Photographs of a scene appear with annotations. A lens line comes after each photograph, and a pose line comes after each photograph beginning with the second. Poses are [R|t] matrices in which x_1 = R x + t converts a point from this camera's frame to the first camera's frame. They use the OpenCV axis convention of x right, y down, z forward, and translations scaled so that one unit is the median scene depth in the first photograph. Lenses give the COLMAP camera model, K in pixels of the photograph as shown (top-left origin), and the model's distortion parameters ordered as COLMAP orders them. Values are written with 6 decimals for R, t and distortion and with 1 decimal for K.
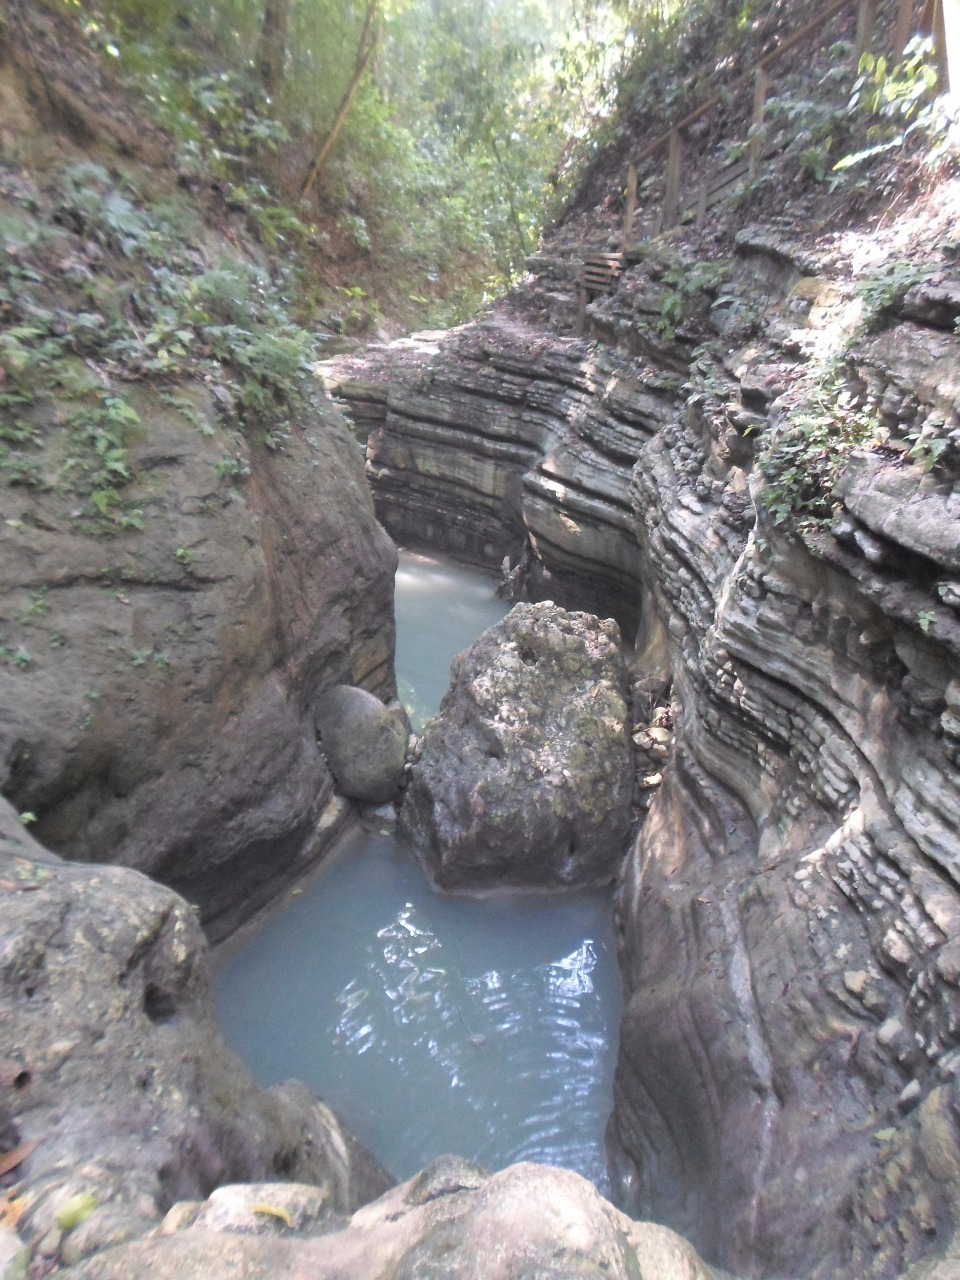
lens RADIAL K [[927.5, 0, 490.8], [0, 927.5, 638.3], [0, 0, 1]] dist [-0.063884, -0.000965]
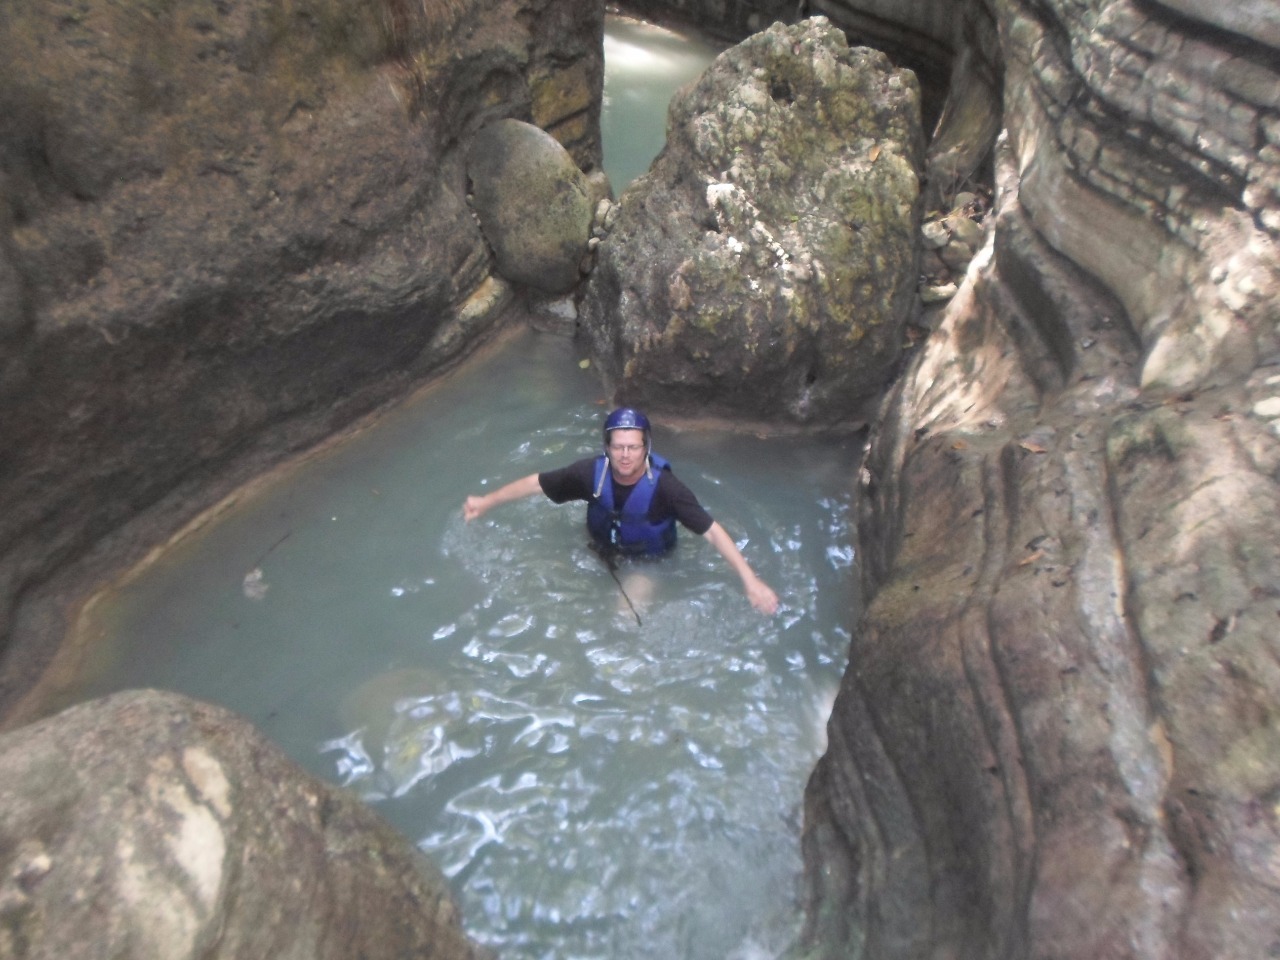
lens RADIAL K [[927.5, 0, 640.0], [0, 927.5, 480.0], [0, 0, 1]] dist [-0.063884, -0.000965]
pose [[0.989864, 0.104774, -0.095878, 0.034789], [-0.072413, 0.953084, 0.293916, 0.108129], [0.122174, -0.283993, 0.951011, 0.299509]]
